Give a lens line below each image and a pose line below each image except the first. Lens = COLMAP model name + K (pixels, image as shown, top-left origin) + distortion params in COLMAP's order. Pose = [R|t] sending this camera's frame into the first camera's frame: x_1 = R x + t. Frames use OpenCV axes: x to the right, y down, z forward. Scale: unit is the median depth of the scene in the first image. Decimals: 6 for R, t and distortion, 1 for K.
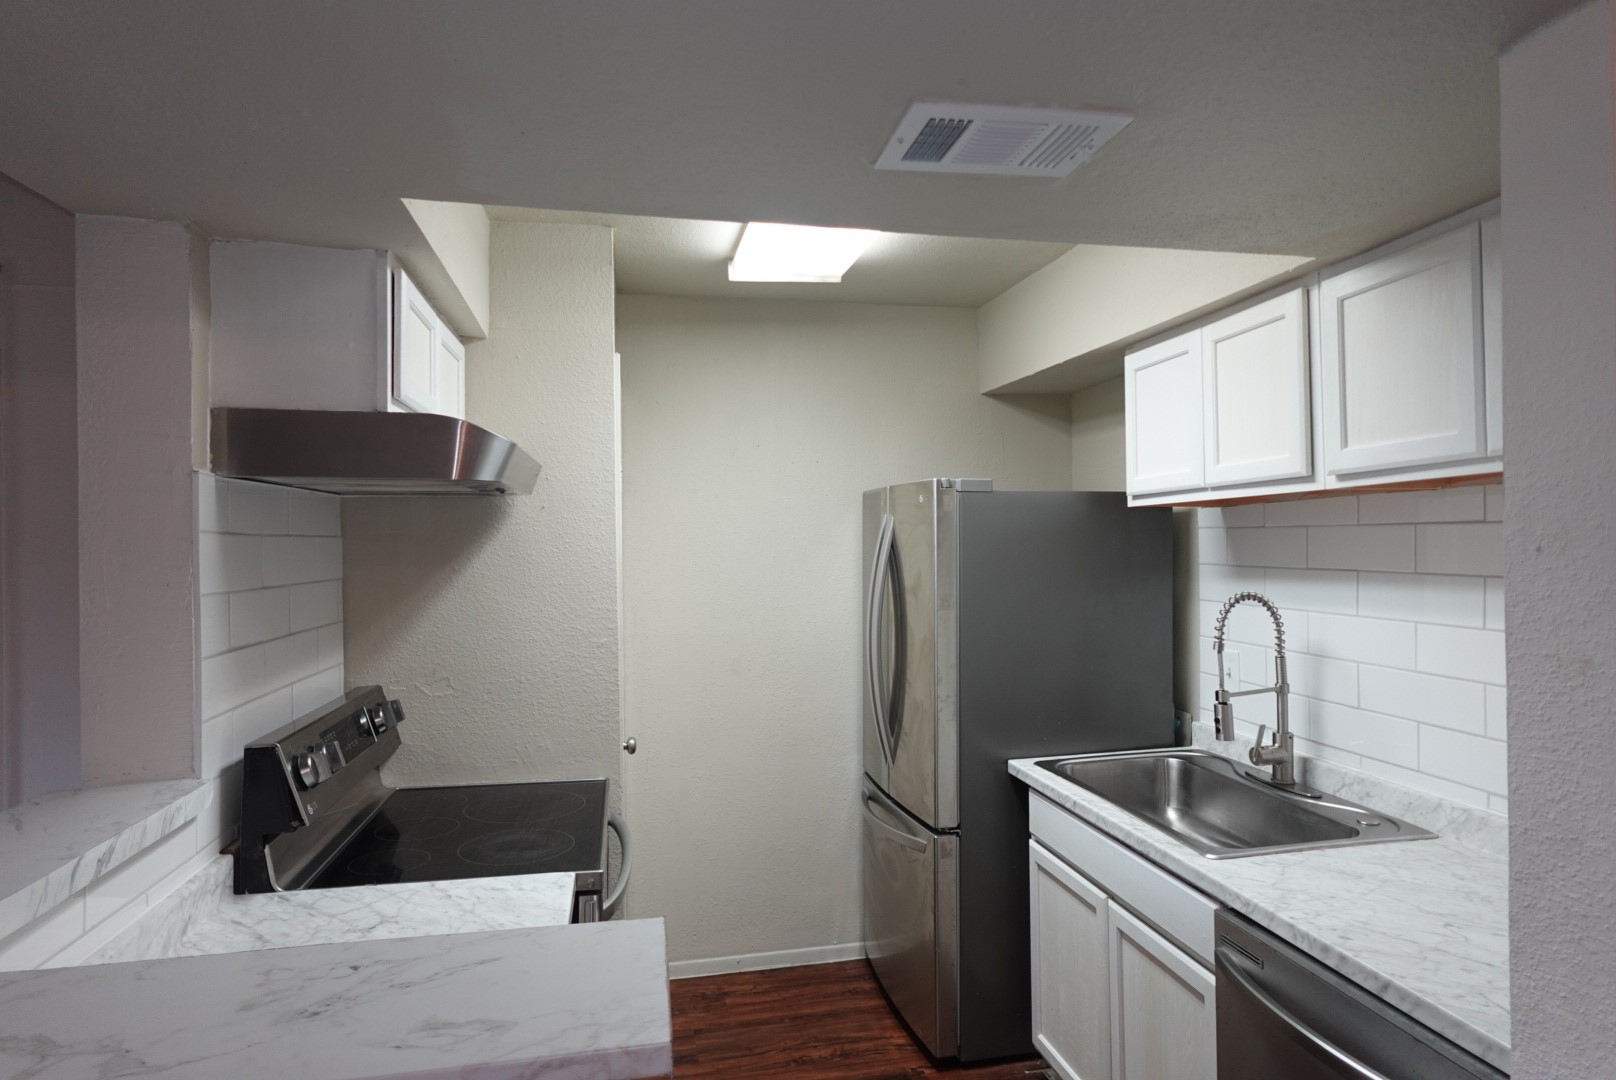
lens RADIAL K [[912.9, 0, 810.2], [0, 912.9, 536.9], [0, 0, 1]] dist [-0.004717, 0.001894]
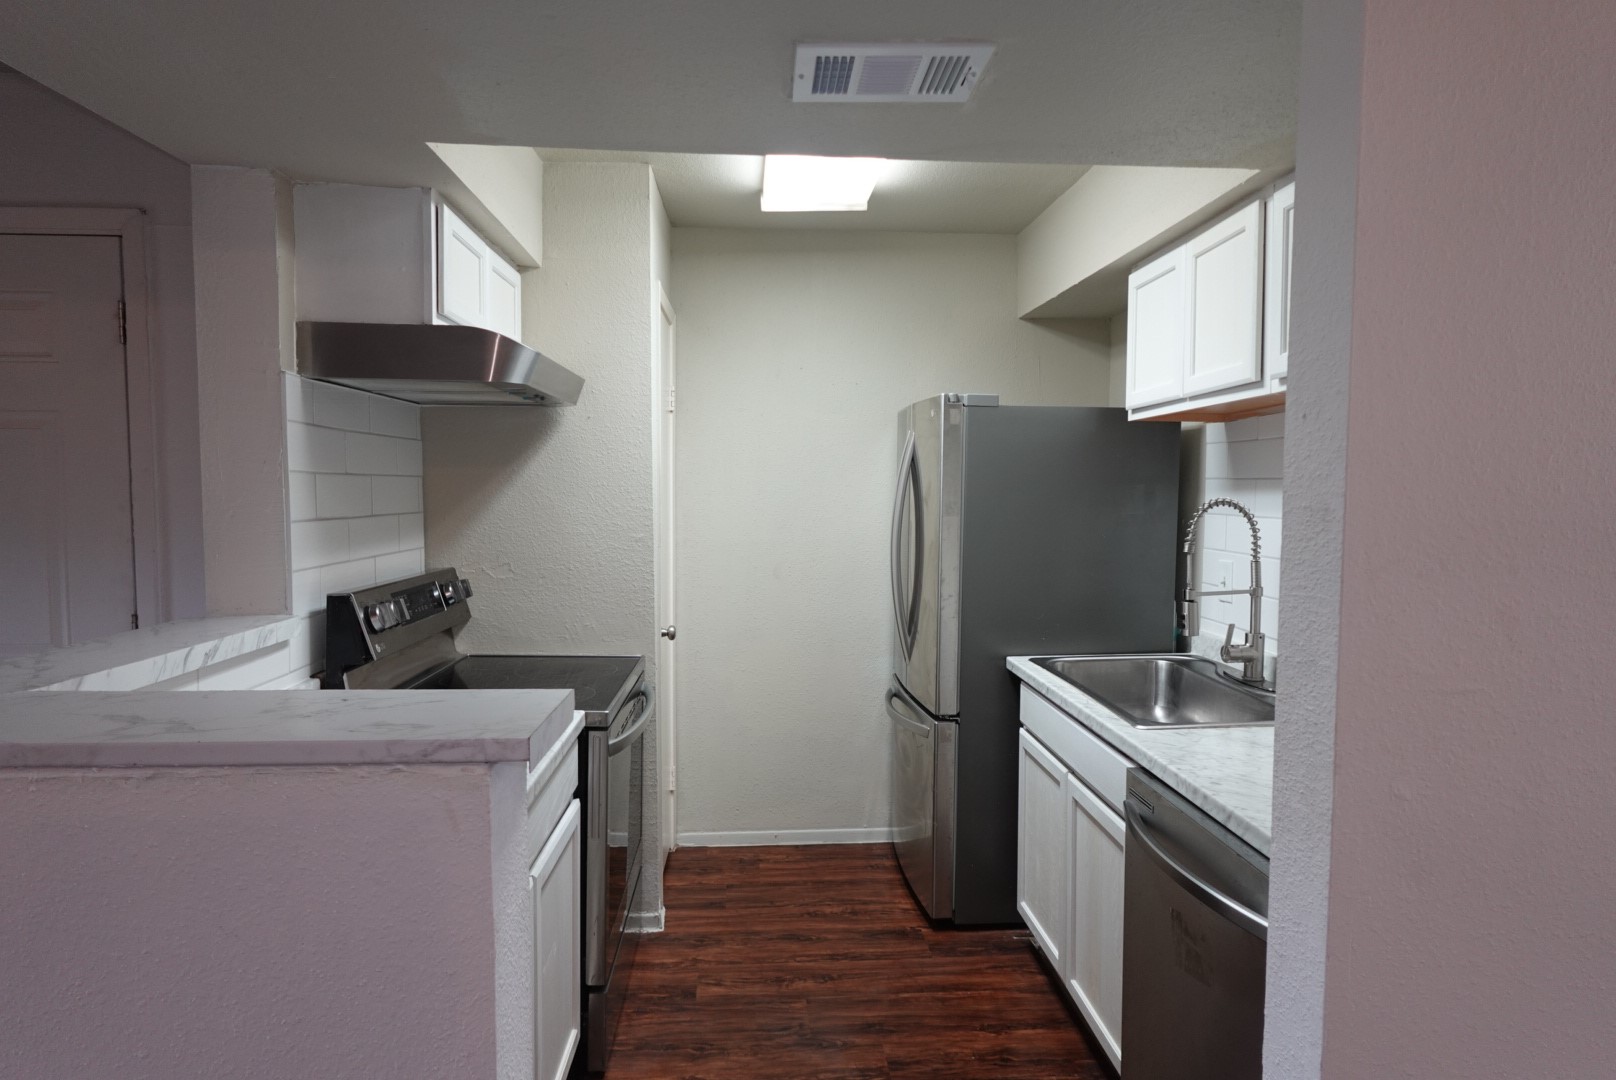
lens RADIAL K [[912.9, 0, 811.1], [0, 912.9, 534.3], [0, 0, 1]] dist [-0.004717, 0.001894]
pose [[0.990847, 0.021422, -0.133282, 0.148517], [-0.013653, 0.998169, 0.058932, 0.045886], [0.134301, -0.056573, 0.989324, -0.106559]]
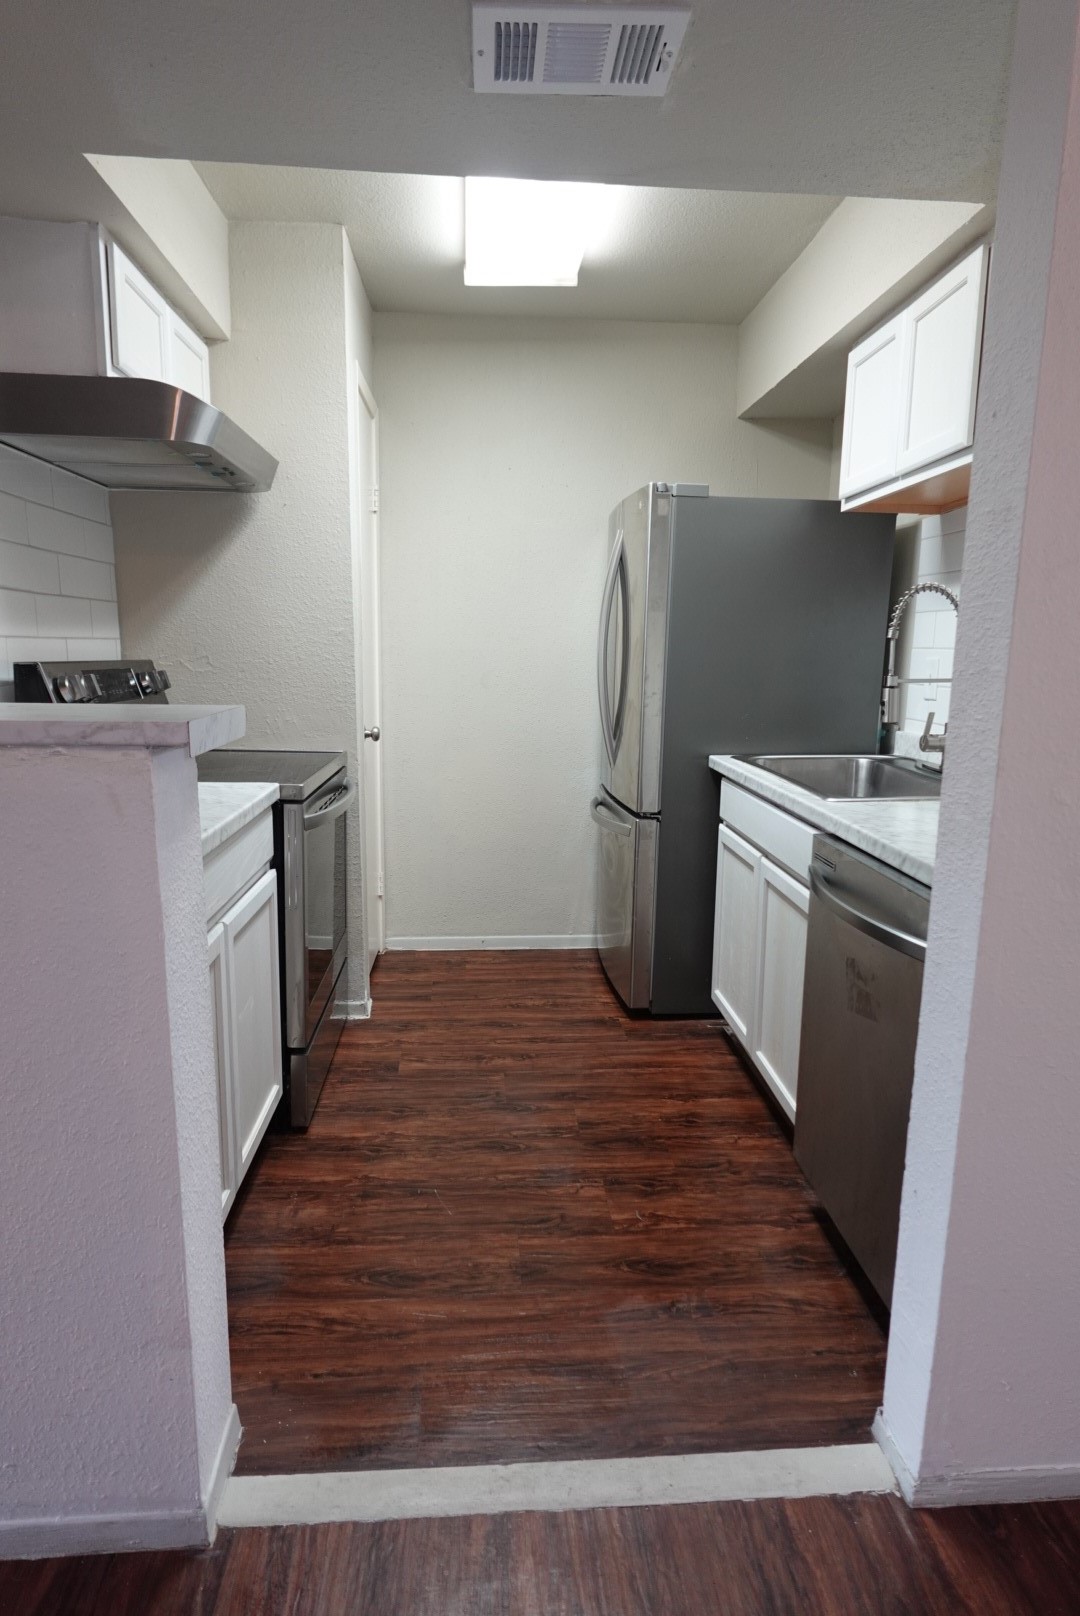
lens RADIAL K [[912.9, 0, 541.4], [0, 912.9, 807.2], [0, 0, 1]] dist [-0.004717, 0.001894]
pose [[0.991188, 0.045245, -0.124494, 0.182534], [-0.022123, 0.983201, 0.181182, 0.131321], [0.130600, -0.176831, 0.975538, -0.107659]]
